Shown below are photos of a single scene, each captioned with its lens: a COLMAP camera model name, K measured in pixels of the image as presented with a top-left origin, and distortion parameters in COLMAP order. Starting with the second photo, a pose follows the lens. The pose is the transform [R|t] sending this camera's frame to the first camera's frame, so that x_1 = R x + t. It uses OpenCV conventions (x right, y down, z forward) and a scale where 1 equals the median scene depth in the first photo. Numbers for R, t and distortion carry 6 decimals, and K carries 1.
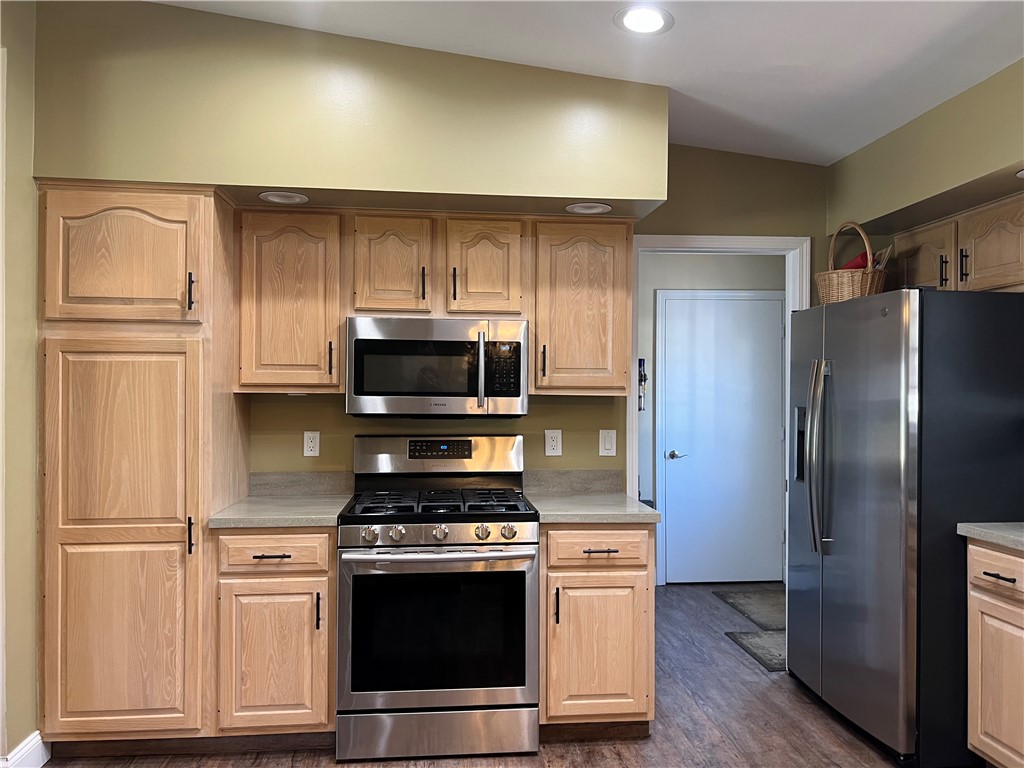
lens RADIAL K [[765.6, 0, 510.3], [0, 765.6, 386.1], [0, 0, 1]] dist [0.023158, -0.013731]
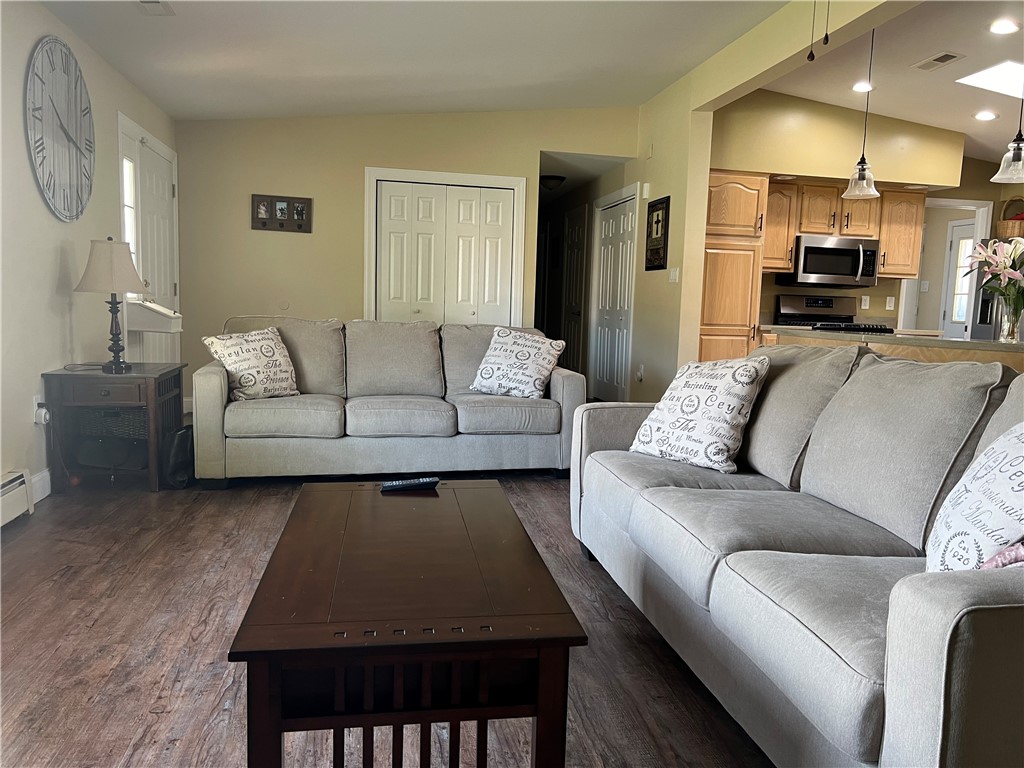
lens RADIAL K [[765.6, 0, 521.3], [0, 765.6, 377.2], [0, 0, 1]] dist [0.023158, -0.013731]
pose [[0.995430, 0.022441, 0.092823, -1.228444], [-0.032421, 0.993683, 0.107442, 0.098851], [-0.089826, -0.109960, 0.989869, -1.109445]]
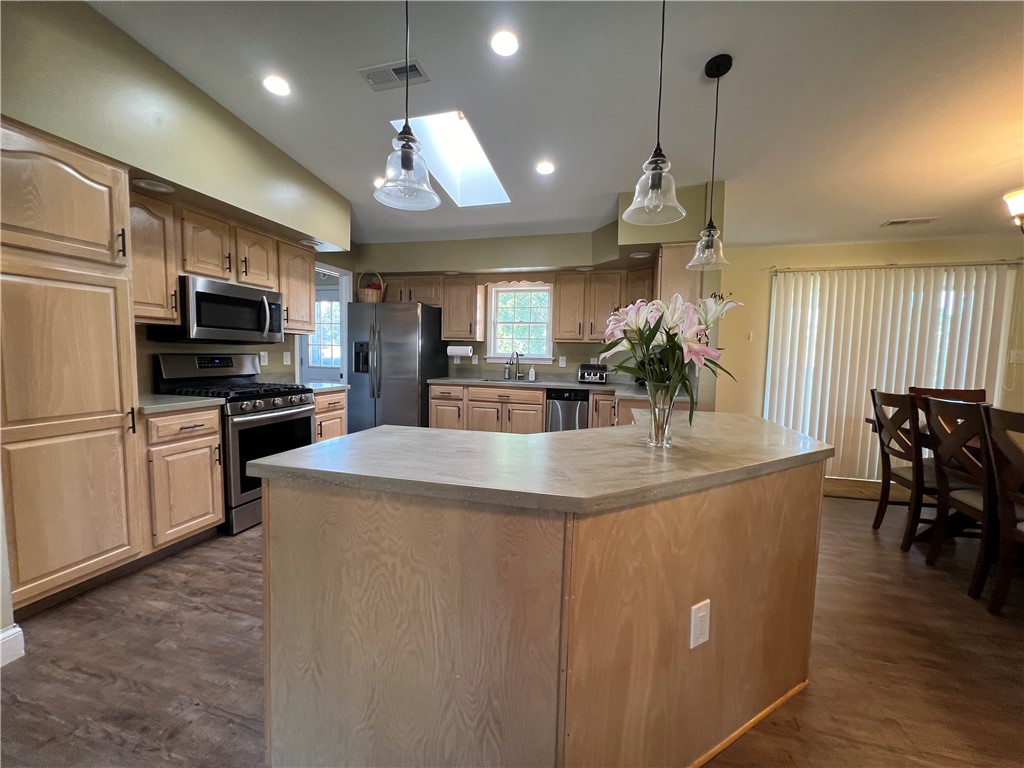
lens RADIAL K [[410.4, 0, 513.8], [0, 410.4, 383.9], [0, 0, 1]] dist [0.000932, 0.000210]
pose [[0.346793, -0.068321, 0.935450, -0.826142], [-0.024773, 0.996328, 0.081951, 0.046502], [-0.937614, -0.051594, 0.343828, 0.087488]]
